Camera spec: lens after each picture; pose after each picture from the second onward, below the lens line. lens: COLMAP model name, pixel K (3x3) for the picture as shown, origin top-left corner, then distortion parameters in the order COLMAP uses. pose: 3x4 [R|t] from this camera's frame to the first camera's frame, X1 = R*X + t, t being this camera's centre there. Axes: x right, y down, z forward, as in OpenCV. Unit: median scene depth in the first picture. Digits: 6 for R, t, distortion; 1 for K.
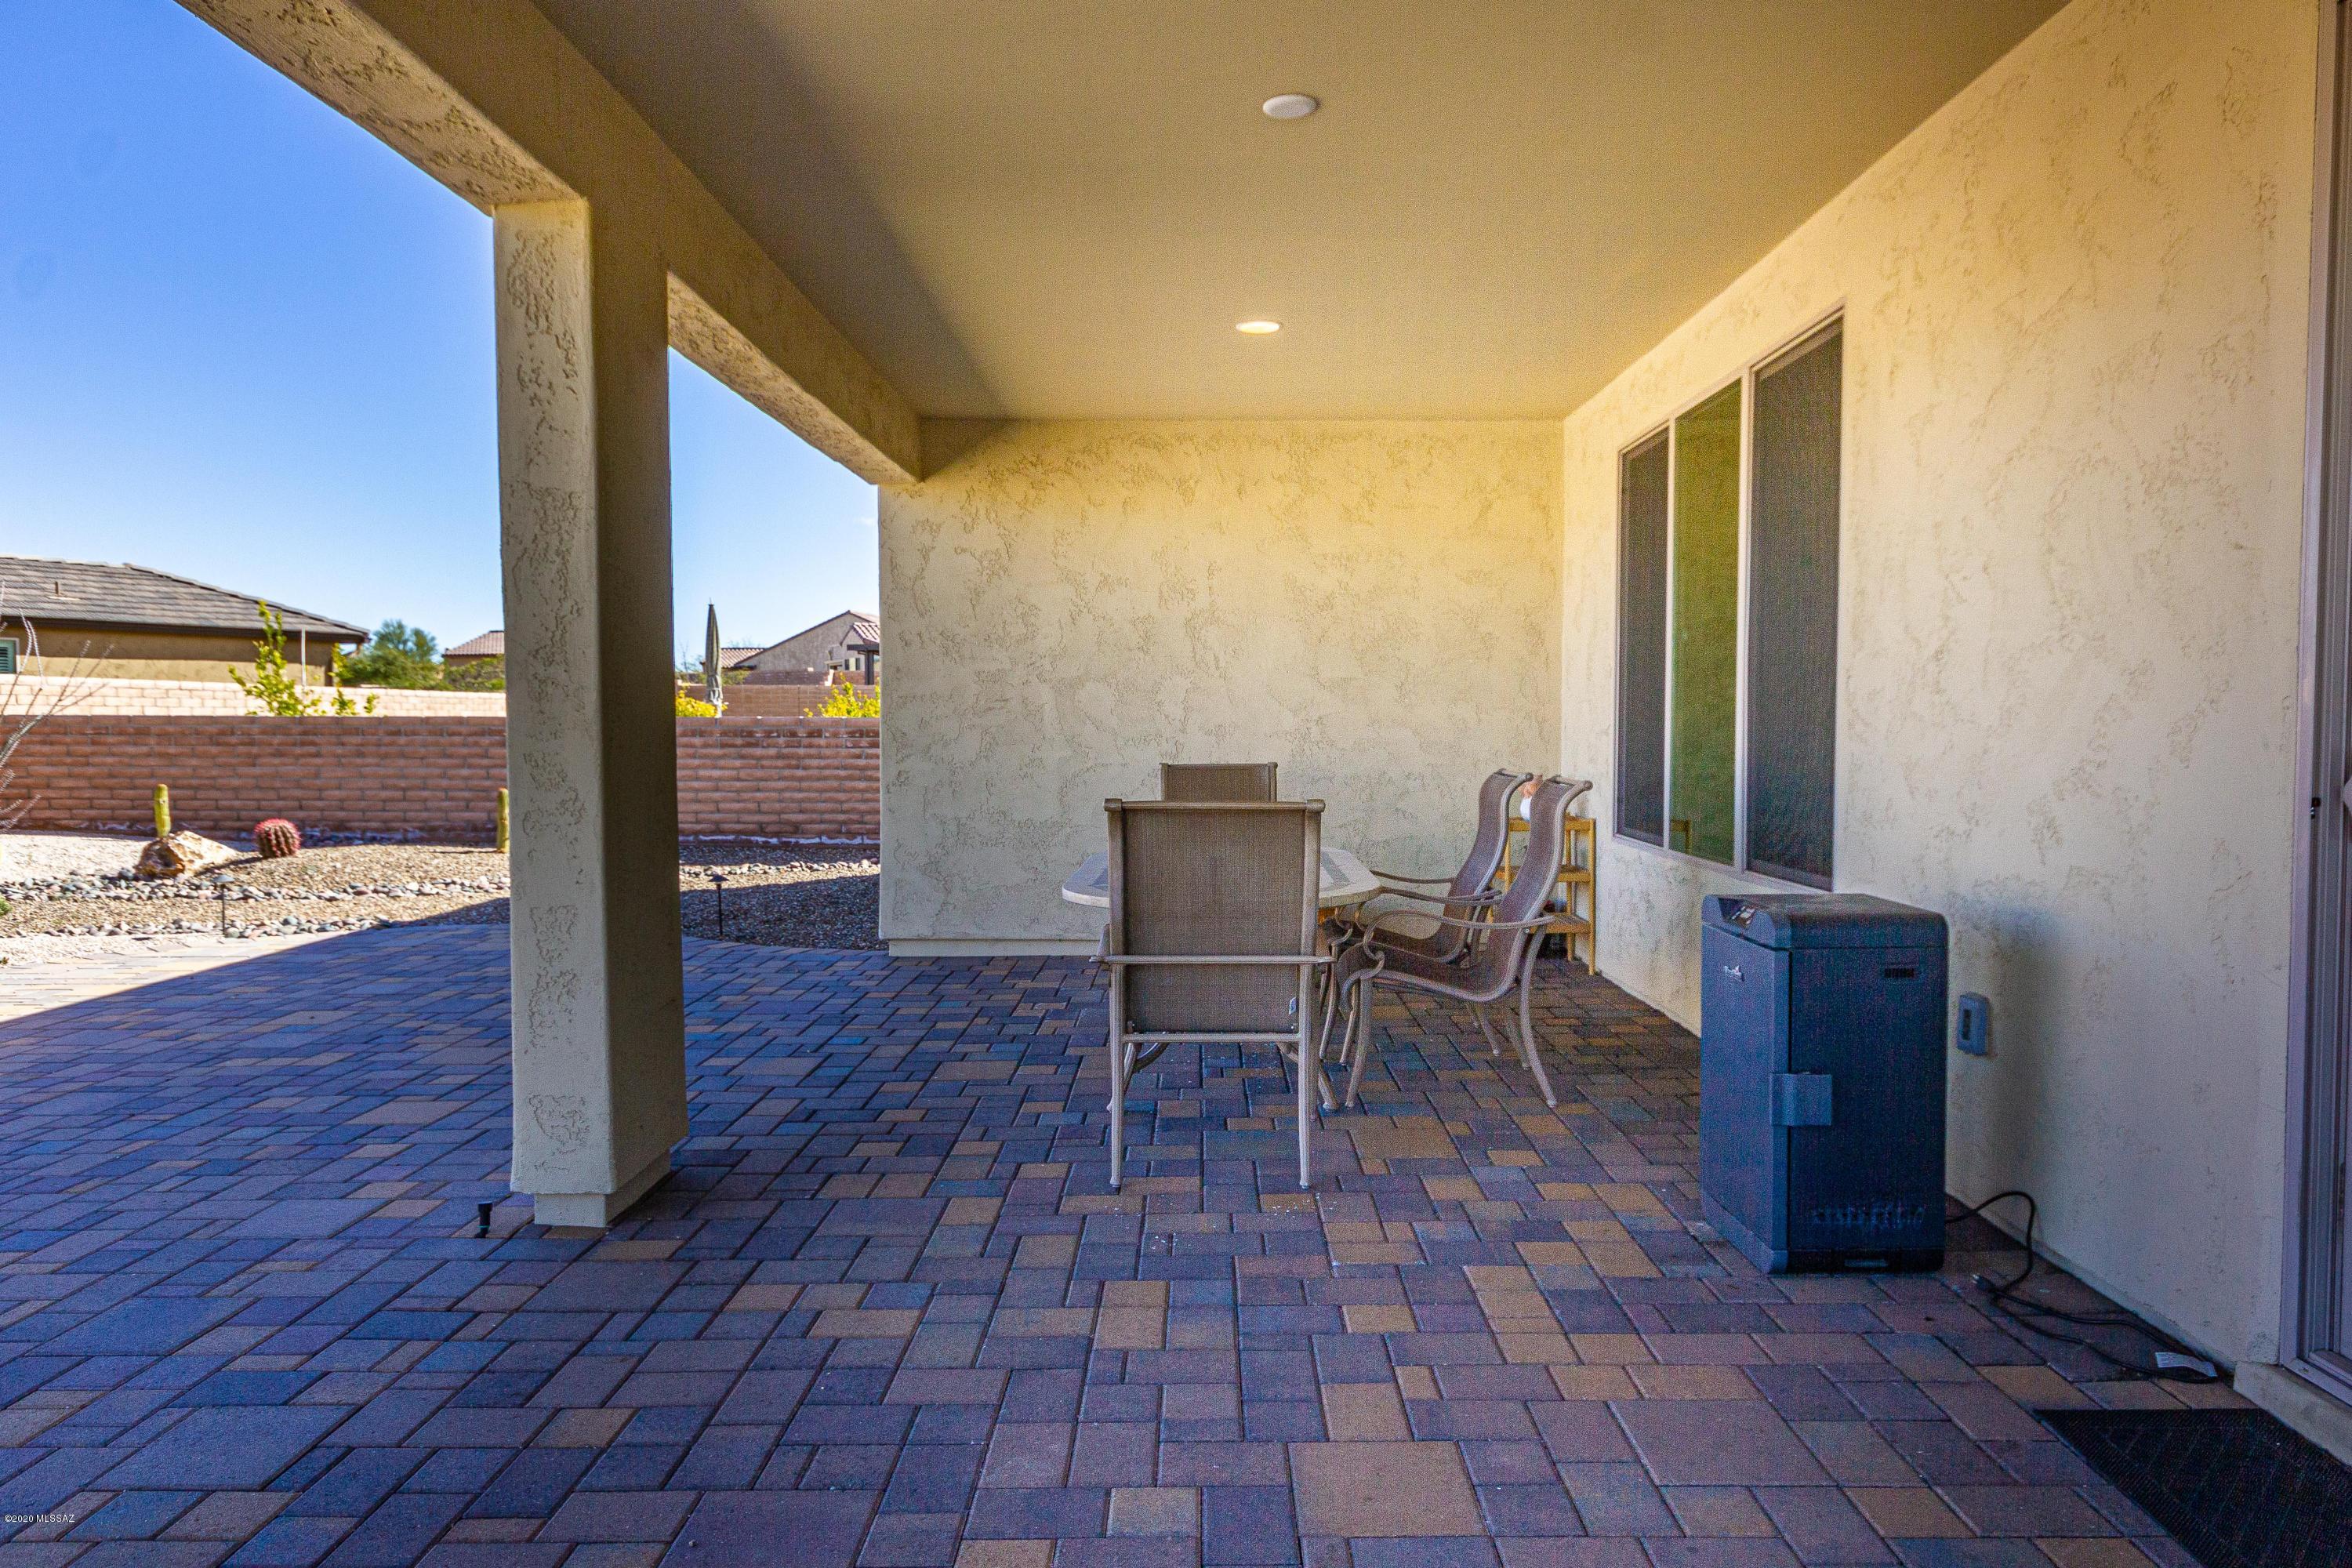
lens RADIAL K [[1430.0, 0, 1178.3], [0, 1430.0, 782.4], [0, 0, 1]] dist [0.005989, 0.002334]
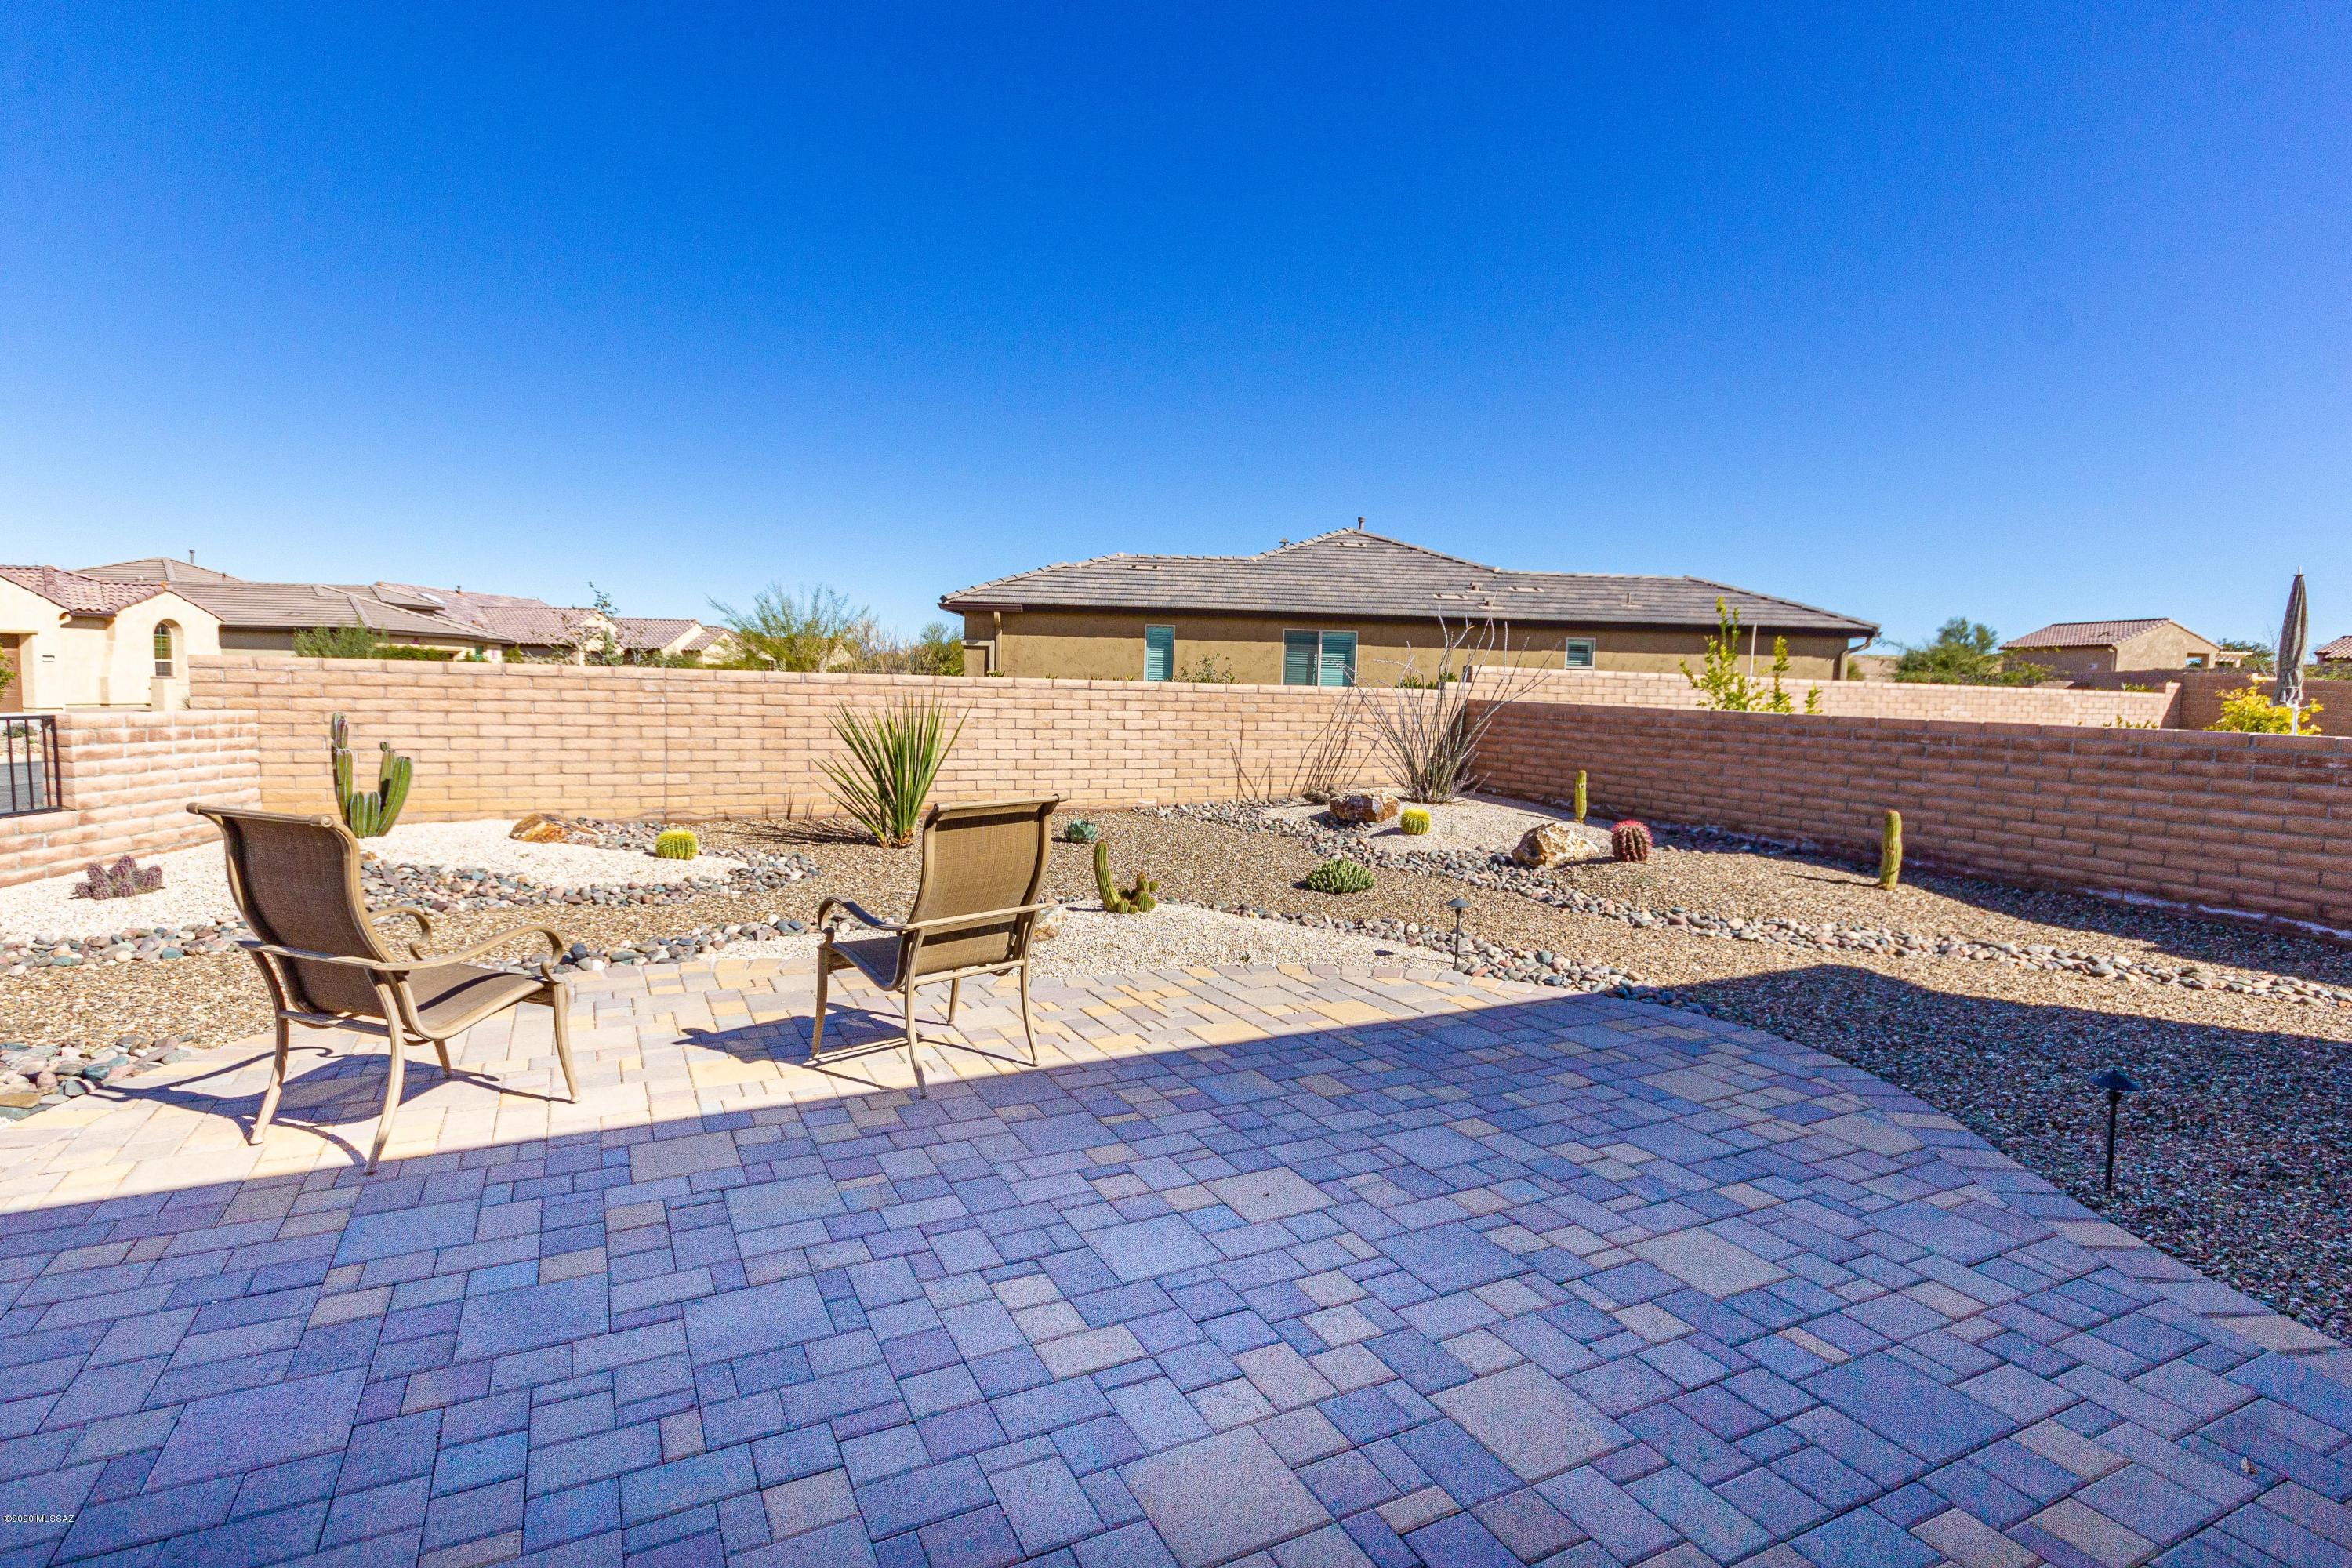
lens RADIAL K [[1173.9, 0, 1170.4], [0, 1173.9, 777.7], [0, 0, 1]] dist [0.005661, 0.001026]
pose [[0.464276, 0.086439, -0.881462, -0.069592], [-0.068513, 0.995749, 0.061560, -0.024548], [0.883037, 0.031811, 0.468225, 0.295607]]
